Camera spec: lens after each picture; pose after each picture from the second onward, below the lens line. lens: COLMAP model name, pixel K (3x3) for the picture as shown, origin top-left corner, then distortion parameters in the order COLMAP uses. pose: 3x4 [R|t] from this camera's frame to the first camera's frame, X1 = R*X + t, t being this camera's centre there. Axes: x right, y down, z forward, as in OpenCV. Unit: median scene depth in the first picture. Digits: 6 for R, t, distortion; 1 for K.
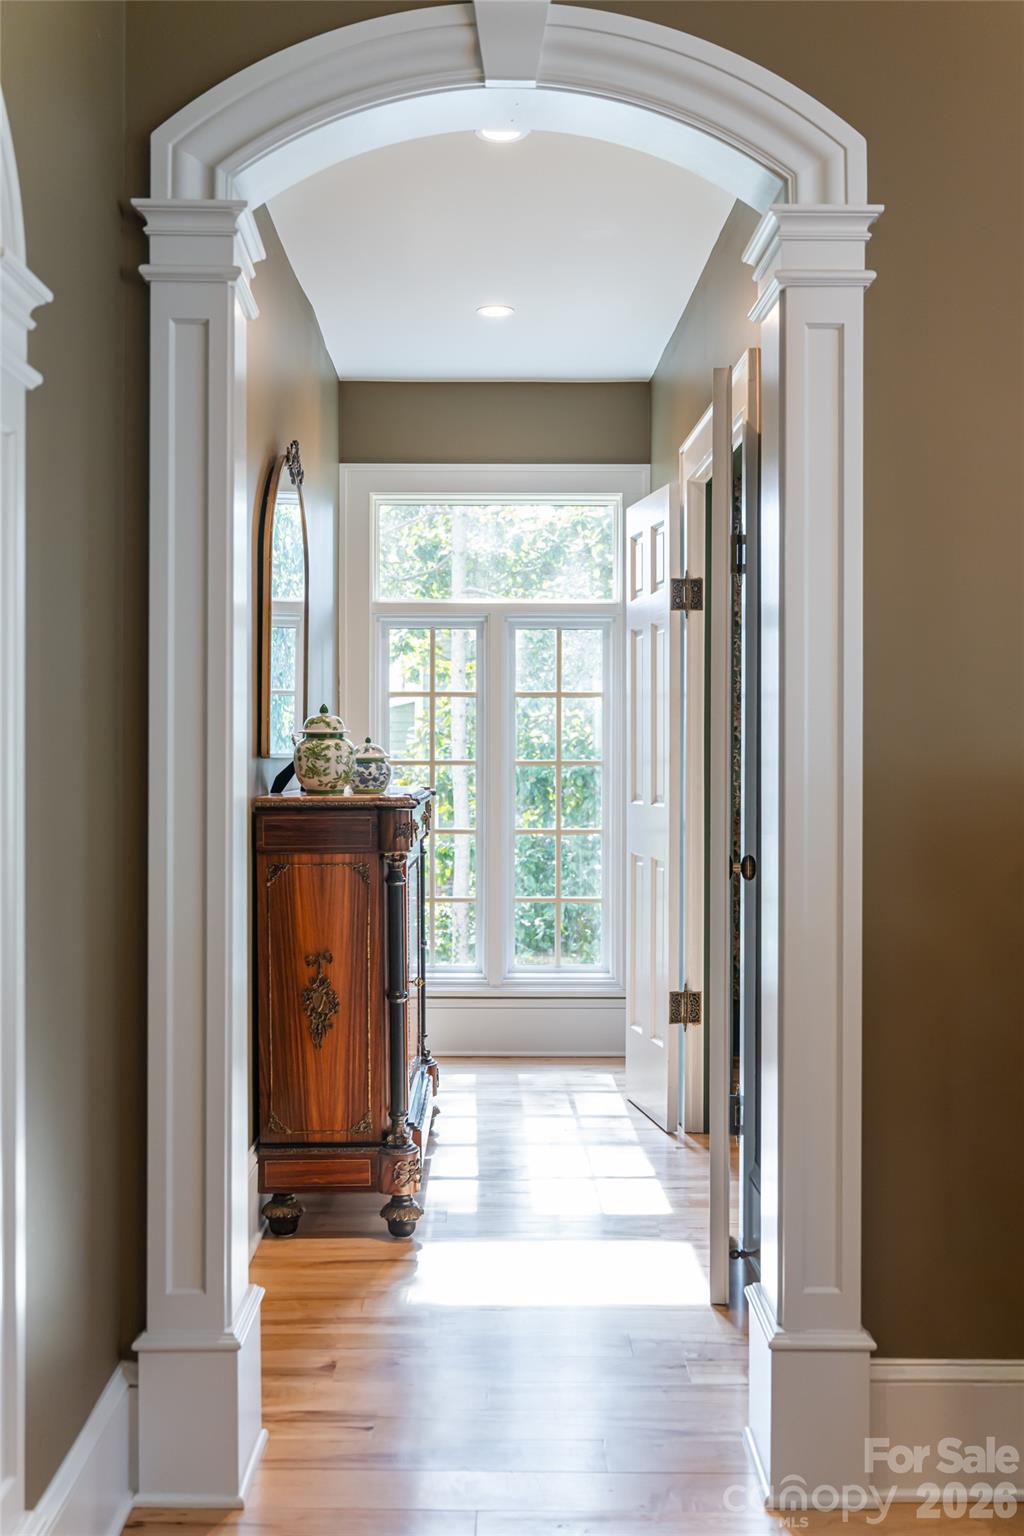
lens RADIAL K [[1479.7, 0, 521.1], [0, 1479.7, 766.1], [0, 0, 1]] dist [-0.033952, 0.000000]
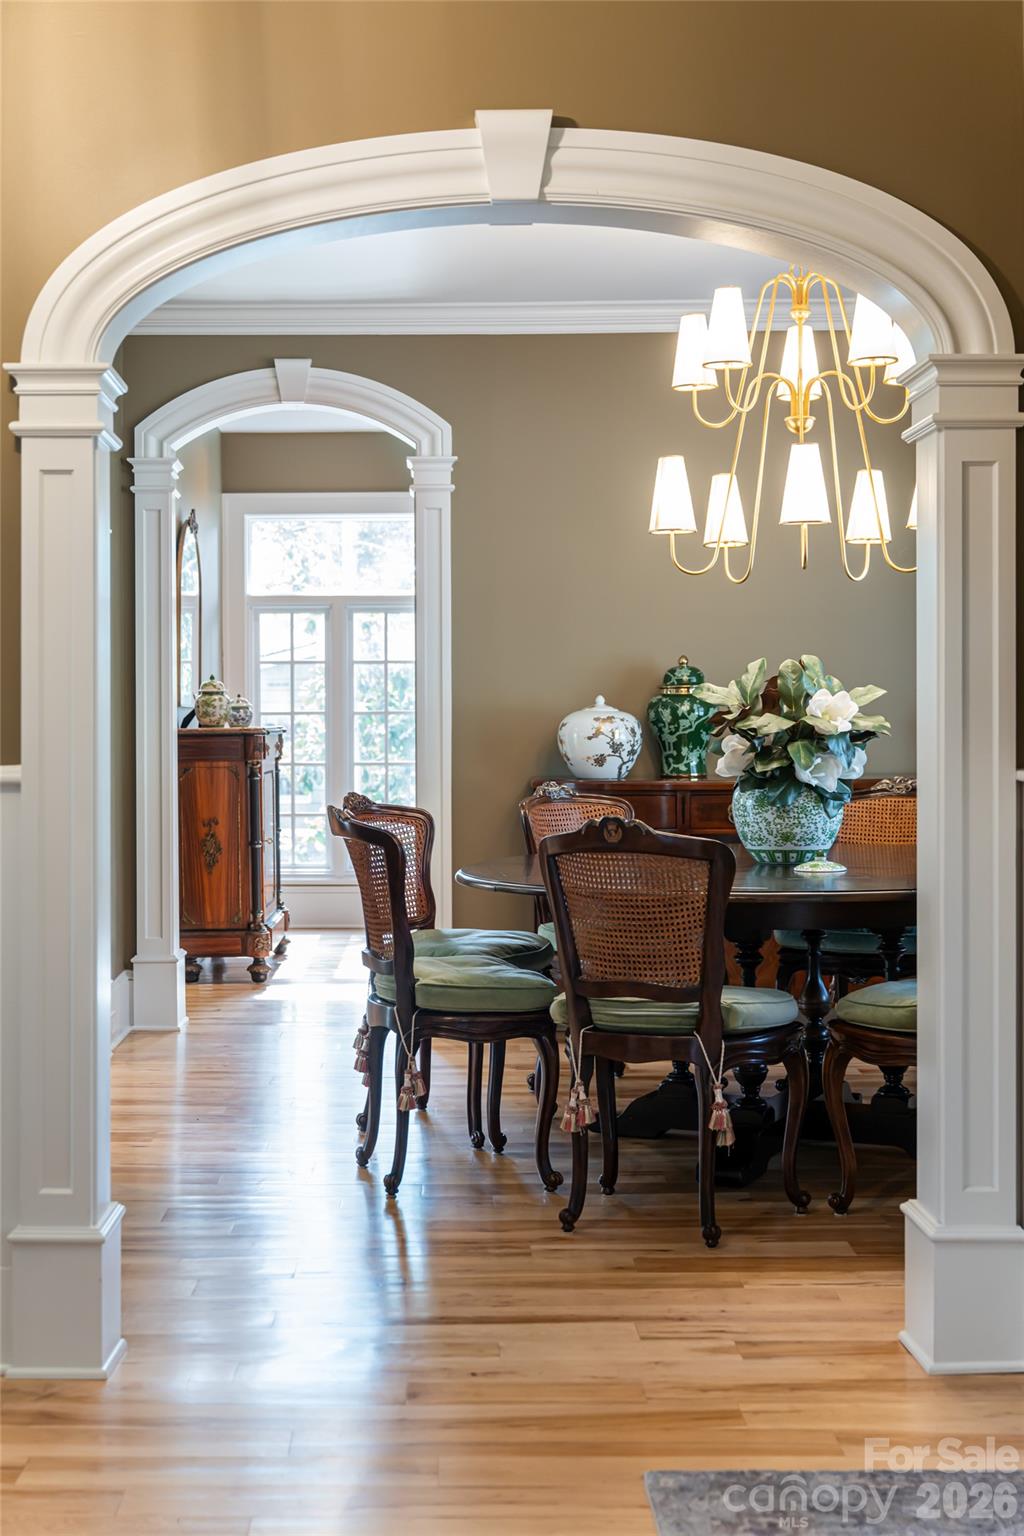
lens RADIAL K [[2049.4, 0, 502.6], [0, 2049.4, 768.2], [0, 0, 1]] dist [-0.106731, 0.000000]
pose [[0.999953, -0.004996, 0.008359, 0.183545], [0.004840, 0.999815, 0.018590, 0.024027], [-0.008450, -0.018549, 0.999792, -1.379203]]
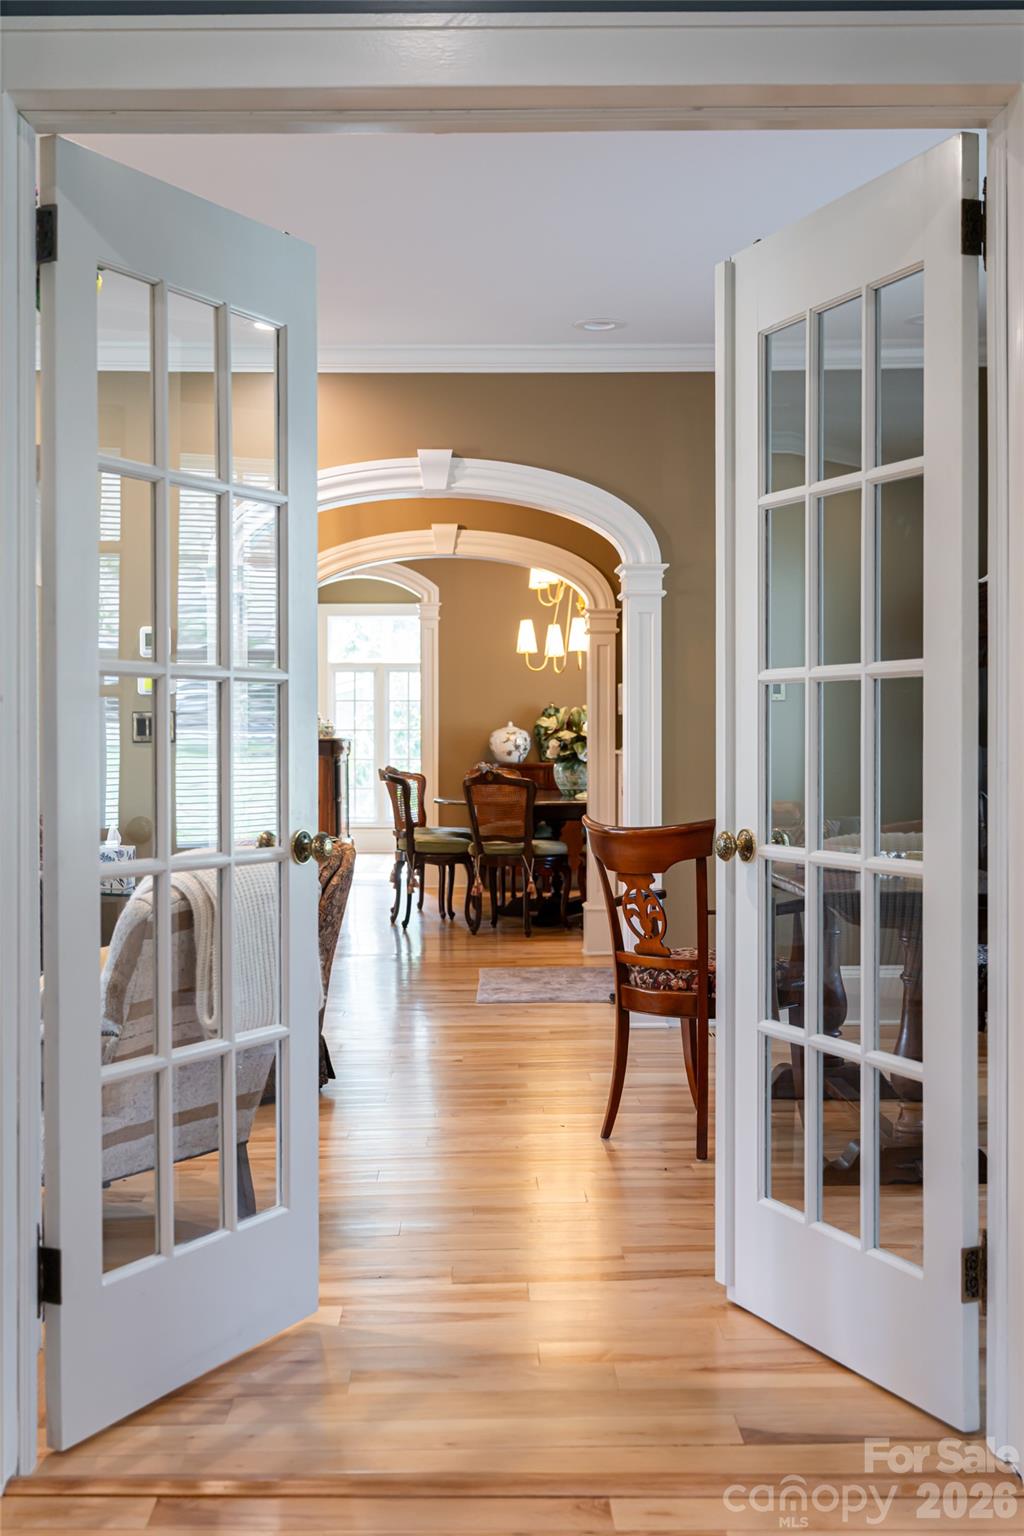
lens RADIAL K [[1784.8, 0, 519.3], [0, 1784.8, 764.4], [0, 0, 1]] dist [0.054496, 0.000000]
pose [[0.999956, -0.004205, 0.008390, 0.282044], [0.004104, 0.999919, 0.012036, 0.033355], [-0.008440, -0.012001, 0.999892, -2.920255]]
